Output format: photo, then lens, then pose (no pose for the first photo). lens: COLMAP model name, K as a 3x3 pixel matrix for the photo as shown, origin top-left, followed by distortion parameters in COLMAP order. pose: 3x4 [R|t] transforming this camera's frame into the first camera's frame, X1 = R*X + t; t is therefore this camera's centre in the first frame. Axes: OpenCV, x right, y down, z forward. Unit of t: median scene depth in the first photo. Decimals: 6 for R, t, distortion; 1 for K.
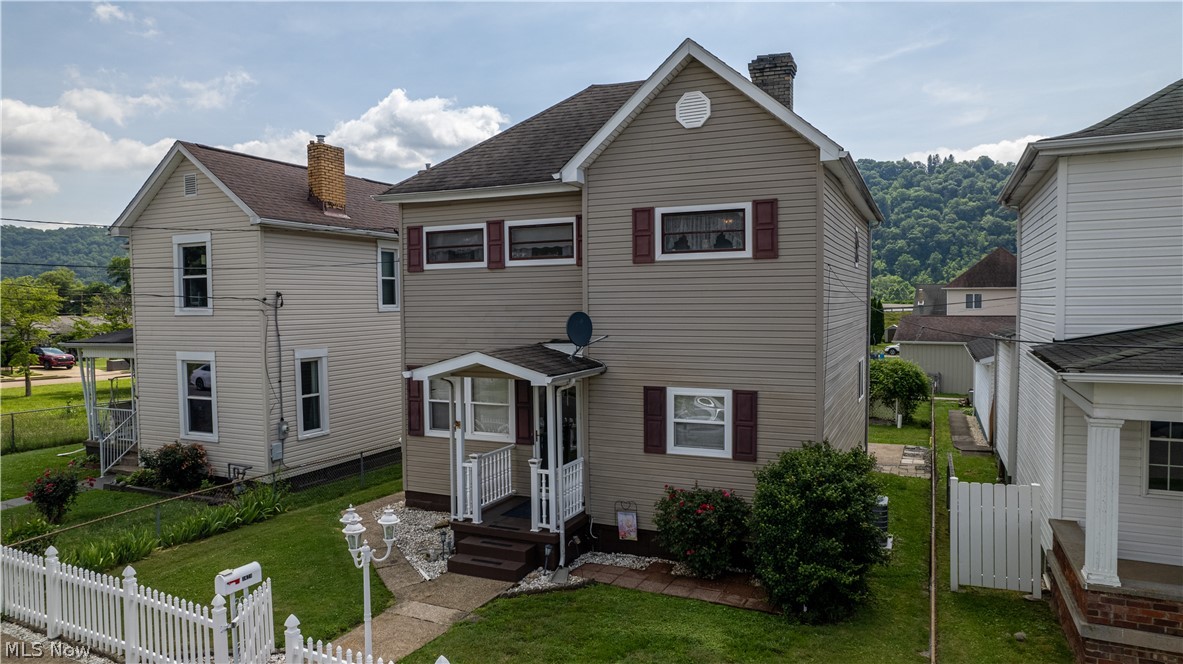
lens RADIAL K [[759.7, 0, 596.8], [0, 759.7, 337.2], [0, 0, 1]] dist [-0.084765, 0.076938]
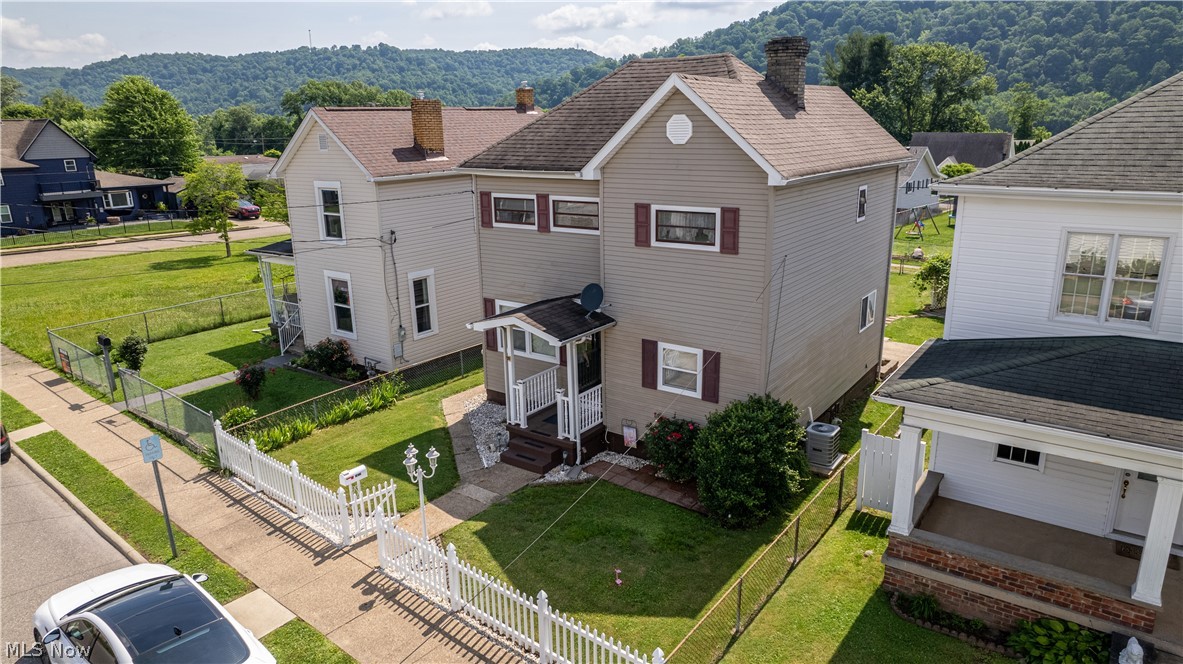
lens RADIAL K [[759.7, 0, 596.8], [0, 759.7, 337.2], [0, 0, 1]] dist [-0.084765, 0.076938]
pose [[0.979842, 0.048589, -0.193775, 0.243094], [-0.002258, 0.972603, 0.232463, -0.248111], [0.199761, -0.227339, 0.953107, -0.279103]]
